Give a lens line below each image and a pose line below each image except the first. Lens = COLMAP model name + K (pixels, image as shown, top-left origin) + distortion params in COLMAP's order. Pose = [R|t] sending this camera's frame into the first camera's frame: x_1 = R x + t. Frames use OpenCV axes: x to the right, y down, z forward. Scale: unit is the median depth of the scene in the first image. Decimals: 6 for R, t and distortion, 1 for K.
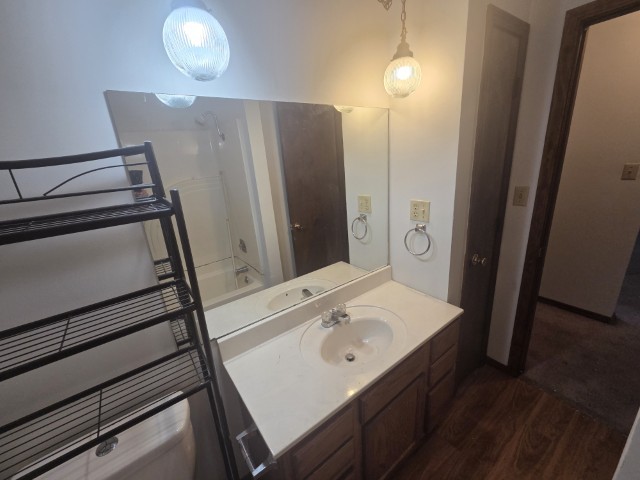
lens RADIAL K [[262.6, 0, 319.5], [0, 262.6, 238.3], [0, 0, 1]] dist [-0.004789, 0.003068]
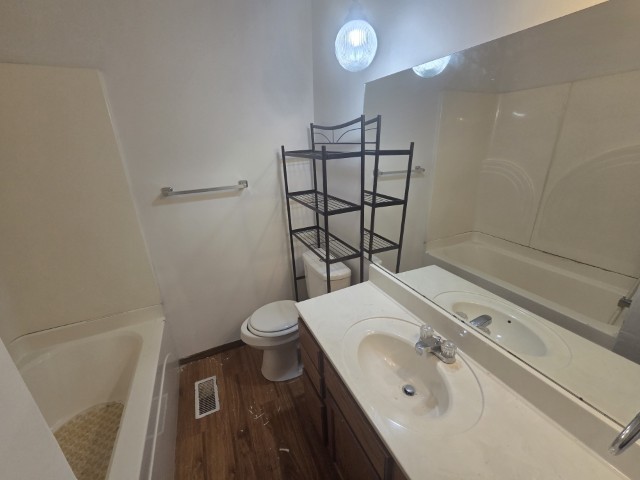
lens RADIAL K [[262.6, 0, 320.1], [0, 262.6, 237.9], [0, 0, 1]] dist [-0.004789, 0.003068]
pose [[-0.178053, 0.418738, -0.890480, 0.694218], [-0.252067, 0.855338, 0.452614, -0.235618], [0.951188, 0.305050, -0.046745, 0.654888]]
